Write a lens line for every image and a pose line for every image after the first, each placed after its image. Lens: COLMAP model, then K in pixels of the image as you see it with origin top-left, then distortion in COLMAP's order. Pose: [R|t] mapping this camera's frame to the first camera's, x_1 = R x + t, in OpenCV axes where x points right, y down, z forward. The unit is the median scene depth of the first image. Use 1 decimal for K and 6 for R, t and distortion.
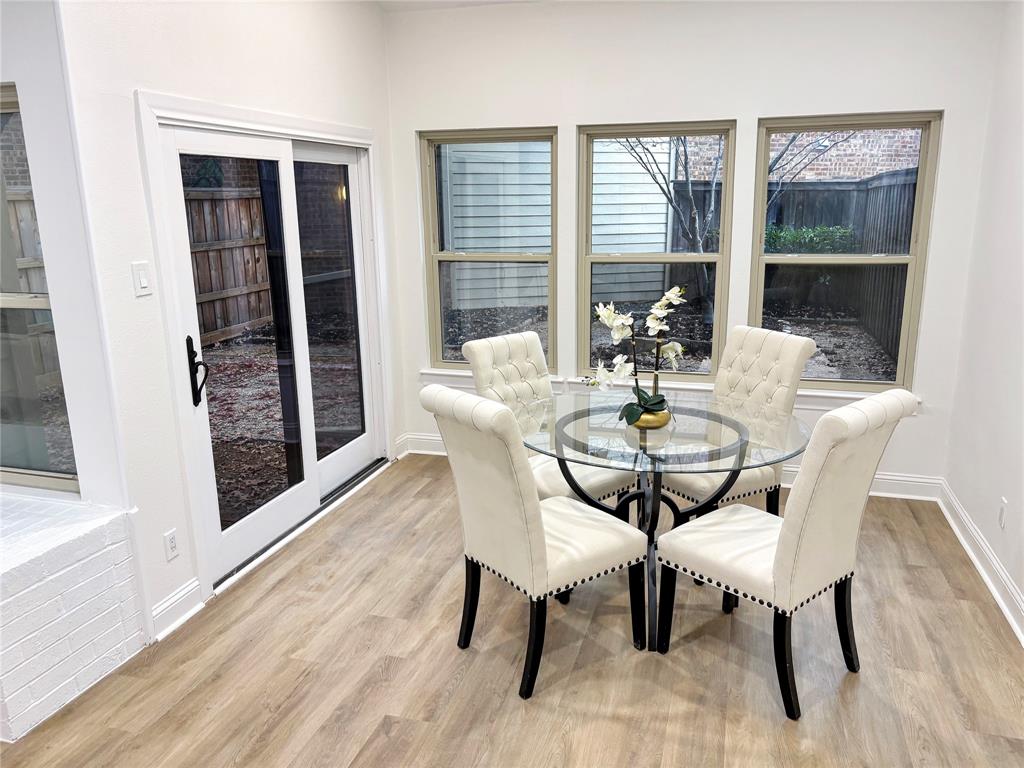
lens RADIAL K [[779.2, 0, 528.8], [0, 779.2, 387.7], [0, 0, 1]] dist [0.025395, -0.028770]
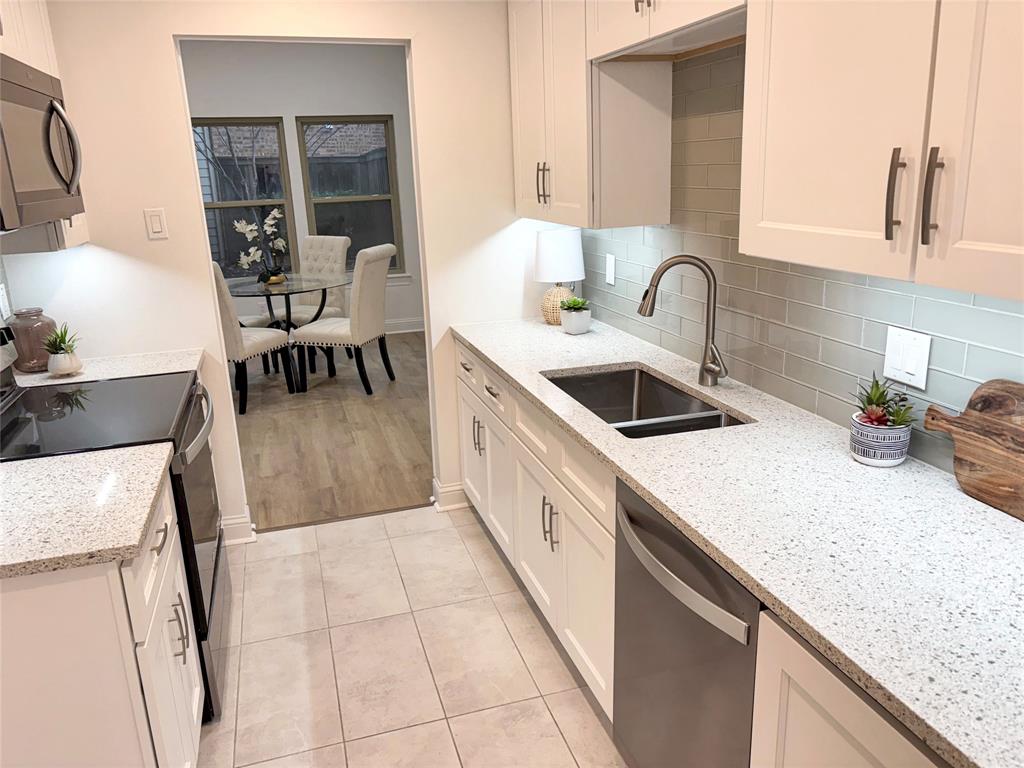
lens RADIAL K [[779.2, 0, 513.1], [0, 779.2, 386.0], [0, 0, 1]] dist [0.025395, -0.028770]
pose [[0.841020, -0.168776, 0.514003, -0.383565], [0.156944, 0.985349, 0.066751, 0.263747], [-0.517739, 0.024531, 0.855187, -0.933456]]
